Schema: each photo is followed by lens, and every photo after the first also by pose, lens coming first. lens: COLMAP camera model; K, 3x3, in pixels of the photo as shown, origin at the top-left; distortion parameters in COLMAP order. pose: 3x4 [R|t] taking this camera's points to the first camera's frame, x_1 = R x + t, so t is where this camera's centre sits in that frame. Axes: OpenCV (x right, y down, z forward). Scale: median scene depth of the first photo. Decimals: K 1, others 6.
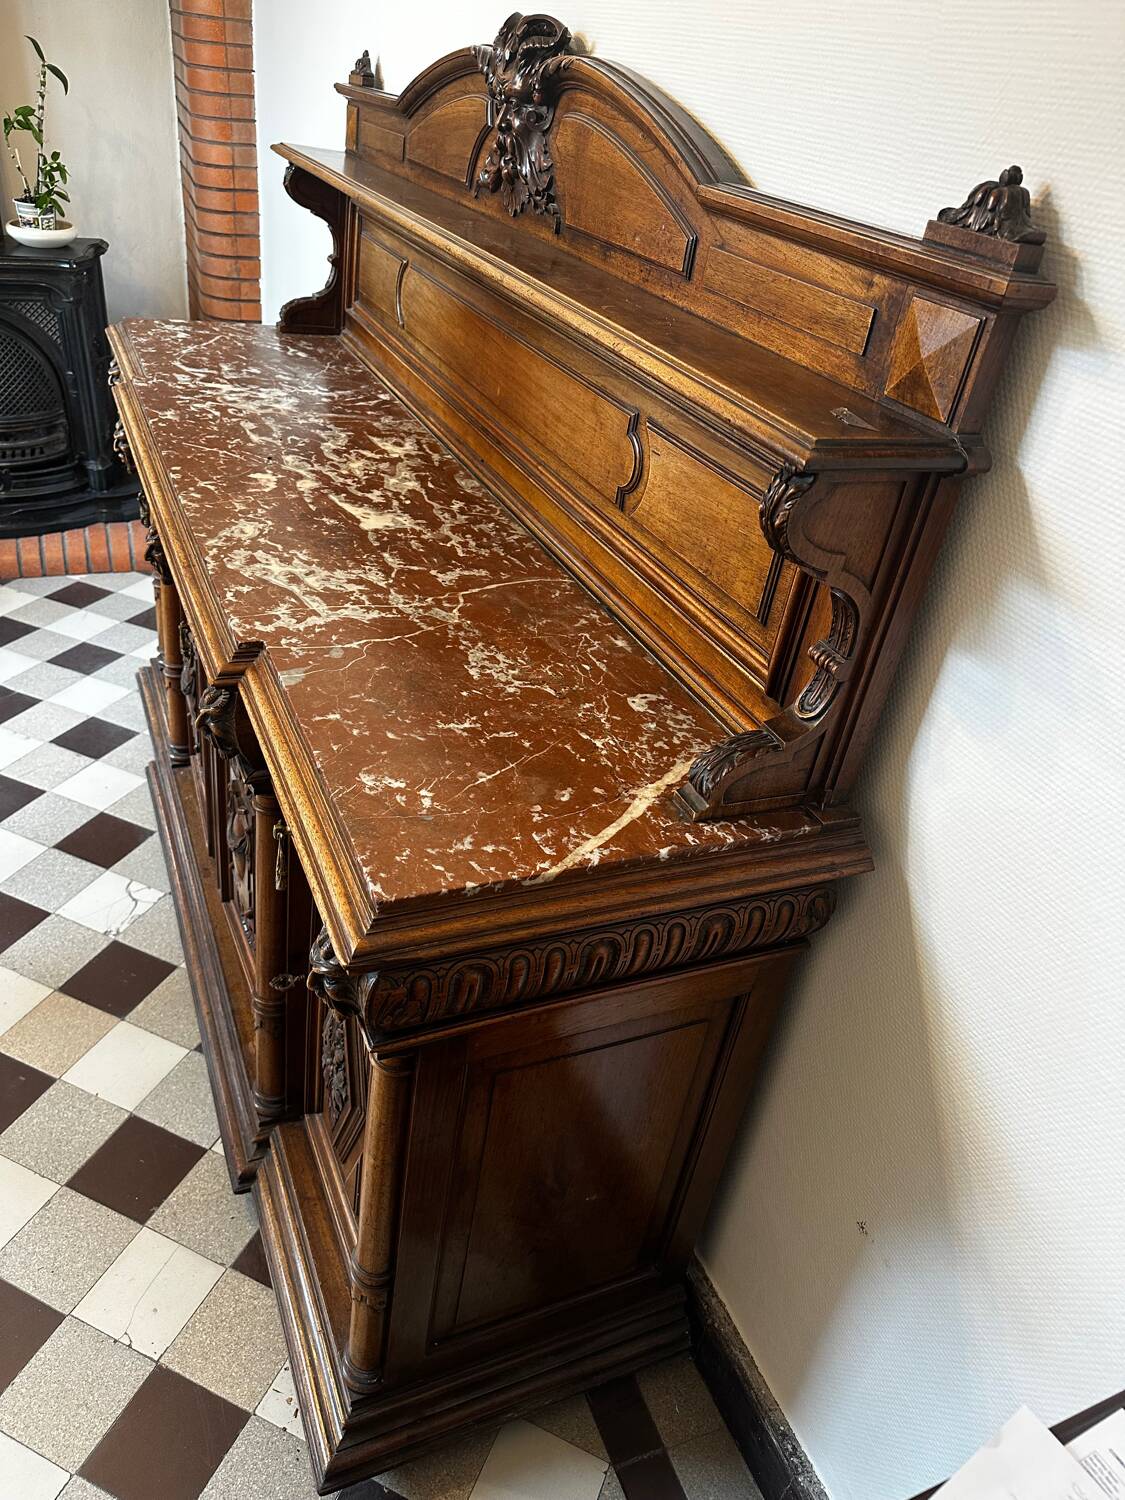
lens RADIAL K [[1058.7, 0, 562.2], [0, 1058.7, 757.7], [0, 0, 1]] dist [0.057670, -0.070489]
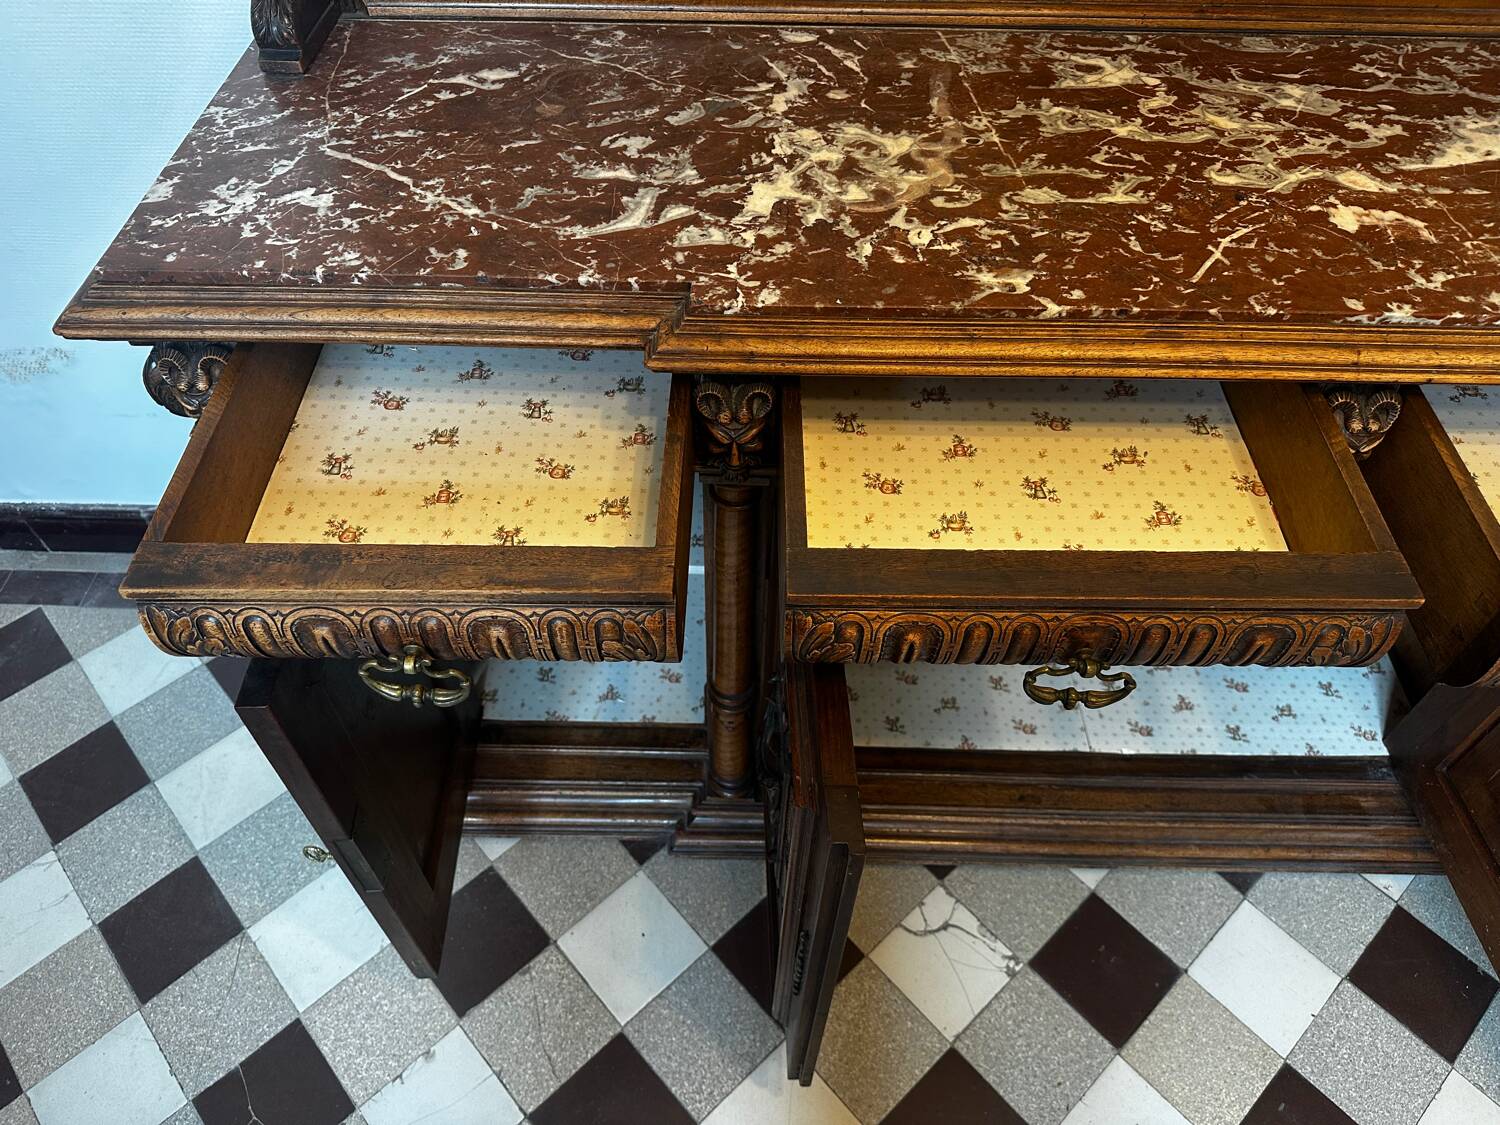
lens RADIAL K [[1068.1, 0, 744.0], [0, 1068.1, 557.9], [0, 0, 1]] dist [0.011767, -0.026172]
pose [[0.421441, -0.772617, 0.474816, -0.785213], [0.530711, 0.634689, 0.561708, -0.608641], [-0.735346, 0.015263, 0.677520, 0.835675]]
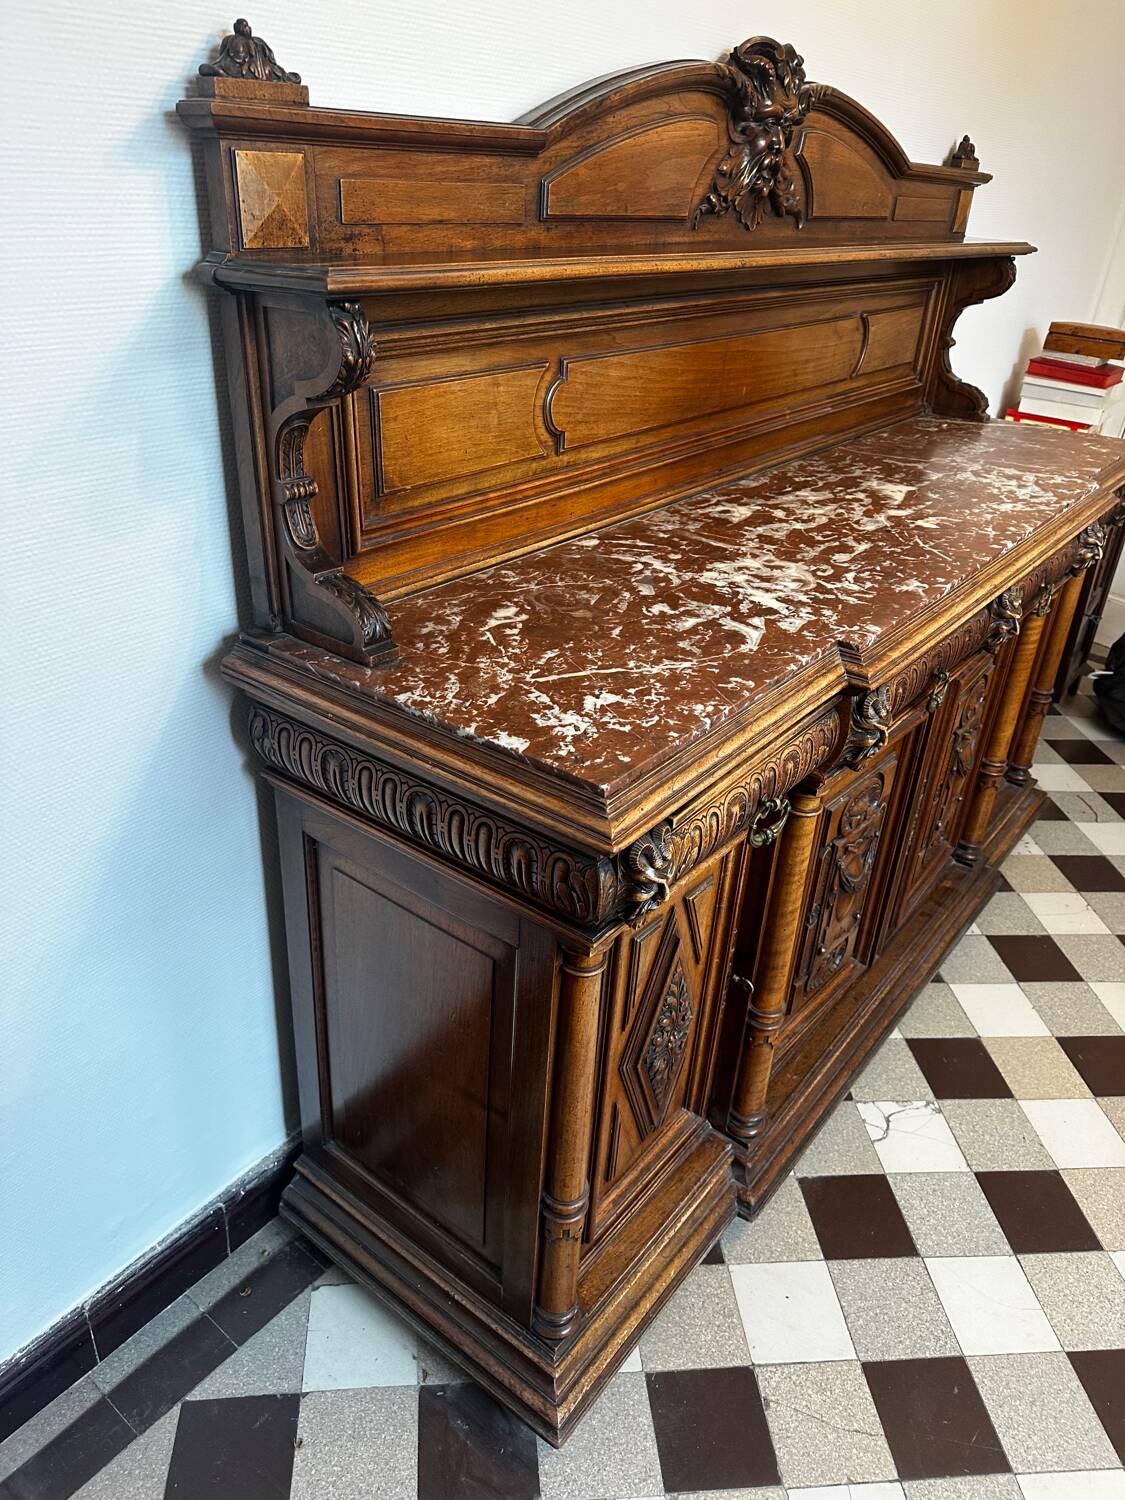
lens RADIAL K [[1046.9, 0, 550.6], [0, 1046.9, 762.1], [0, 0, 1]] dist [0.157451, -0.301258]
pose [[-0.452805, -0.567665, 0.687549, -0.925567], [0.383216, 0.572366, 0.724944, -0.986513], [-0.805055, 0.591738, -0.041632, 1.429533]]
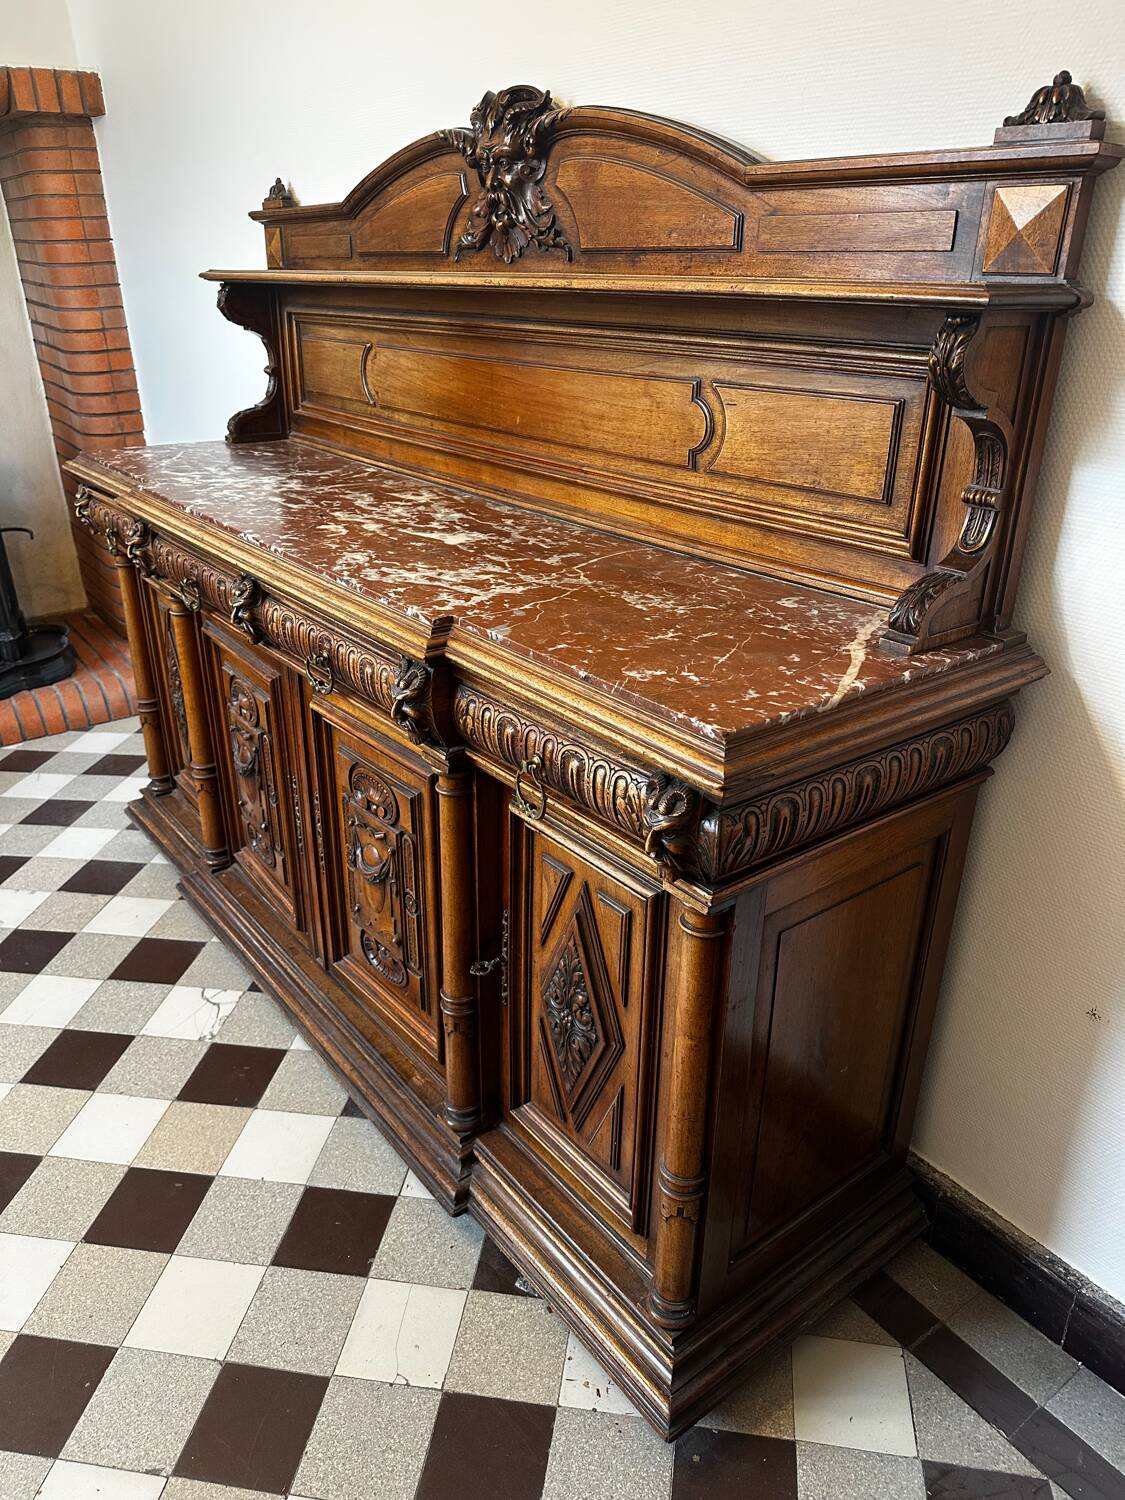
lens RADIAL K [[1063.0, 0, 556.3], [0, 1063.0, 760.6], [0, 0, 1]] dist [0.073068, -0.091299]
pose [[0.964172, -0.214748, 0.155745, -0.270779], [0.232297, 0.966987, -0.104761, 0.122903], [-0.128107, 0.137186, 0.982226, -0.043855]]
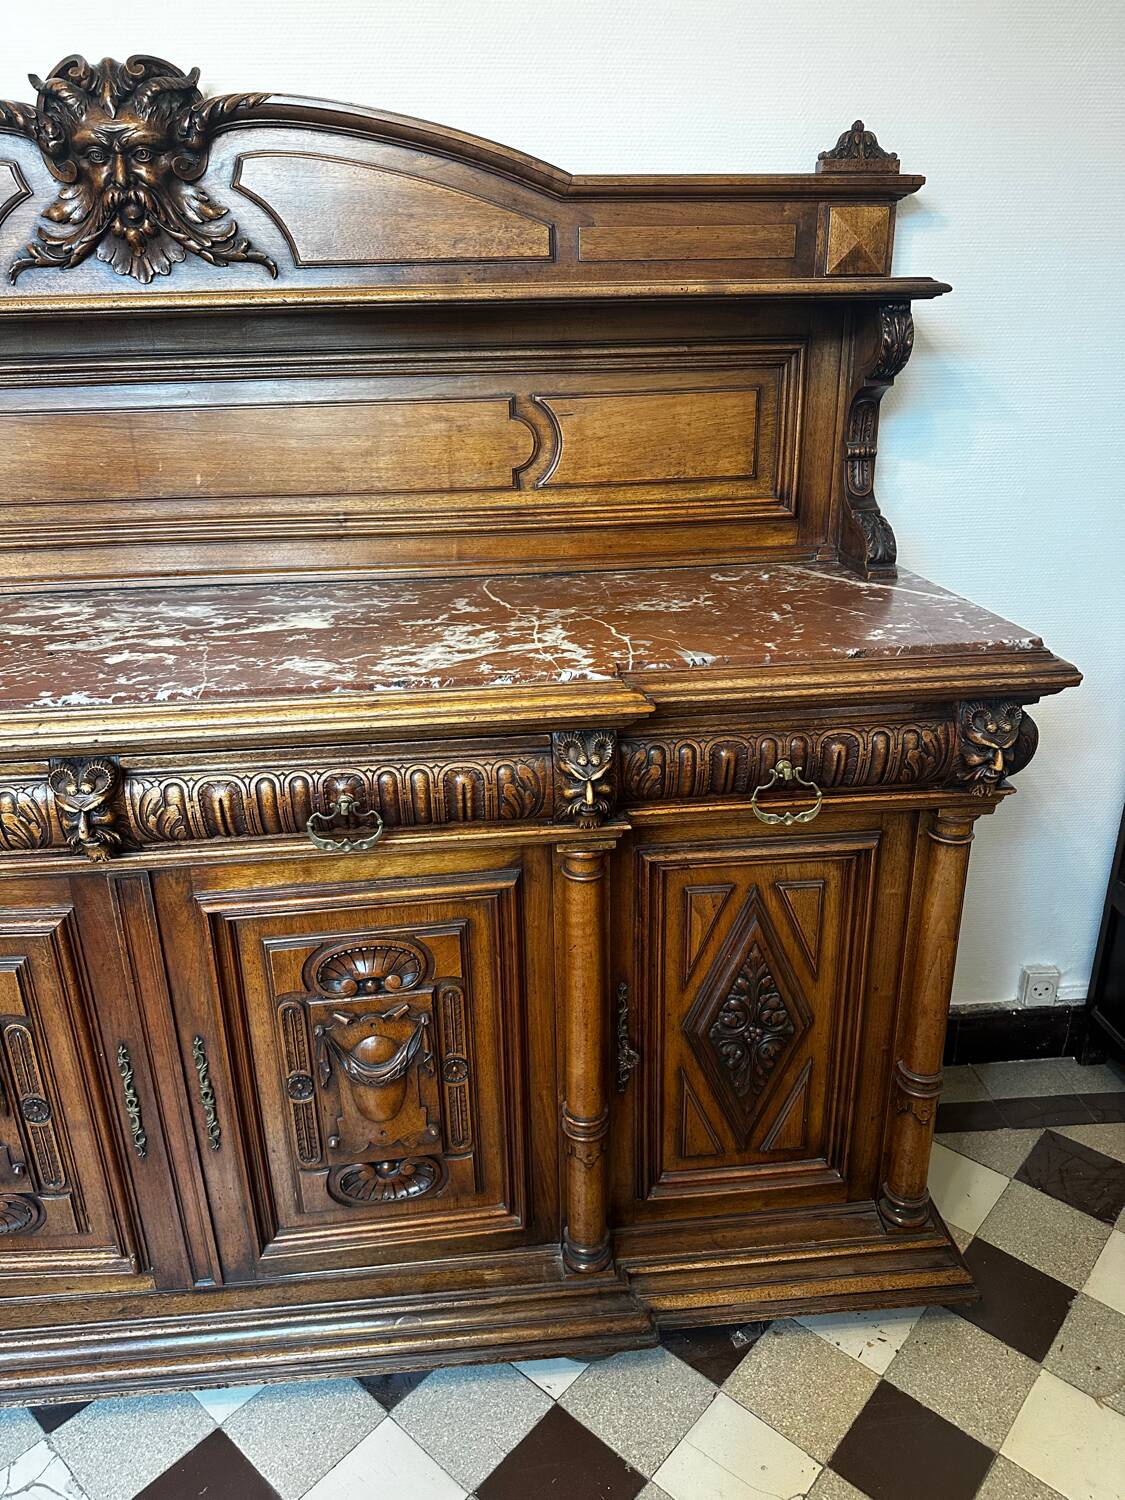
lens RADIAL K [[1045.1, 0, 558.3], [0, 1045.1, 755.6], [0, 0, 1]] dist [0.146717, -0.263036]
pose [[0.324474, -0.483242, 0.813138, -0.775429], [0.567855, 0.787020, 0.241123, -0.211201], [-0.756477, 0.383507, 0.529779, 0.413686]]
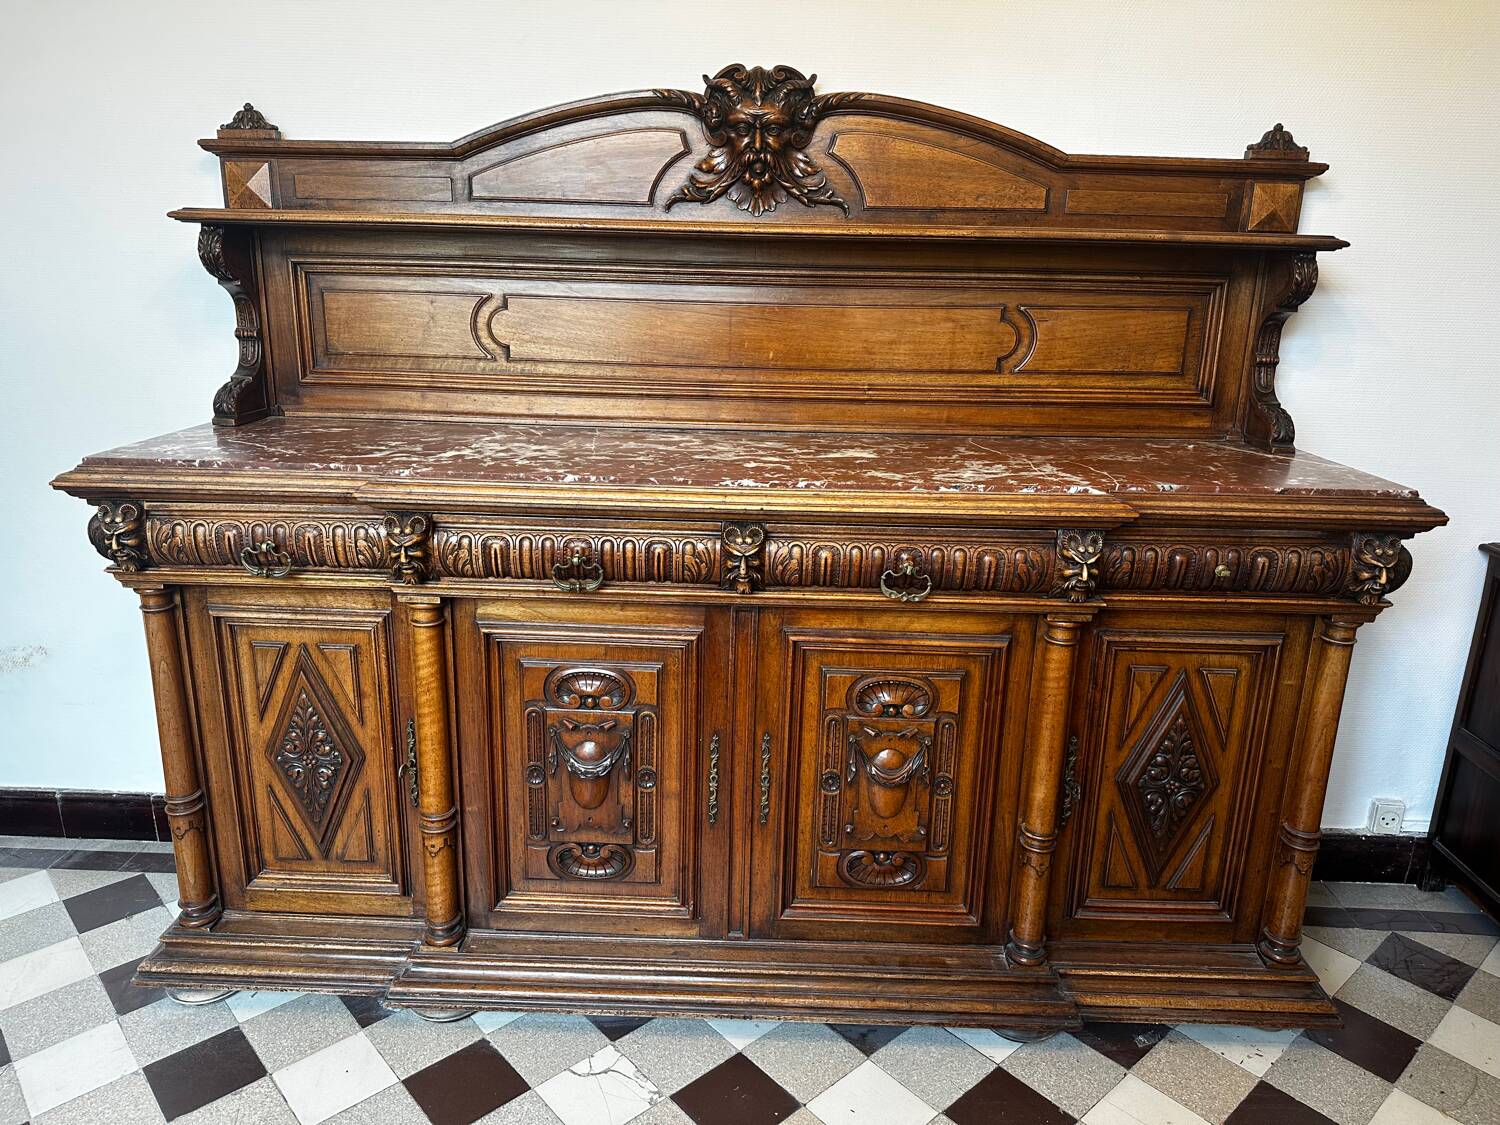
lens RADIAL K [[1050.1, 0, 754.0], [0, 1050.1, 570.0], [0, 0, 1]] dist [0.111238, -0.174009]
pose [[0.428600, -0.374304, 0.822313, -1.143416], [0.518930, 0.847035, 0.115084, -0.285806], [-0.739604, 0.377398, 0.557277, 0.445554]]
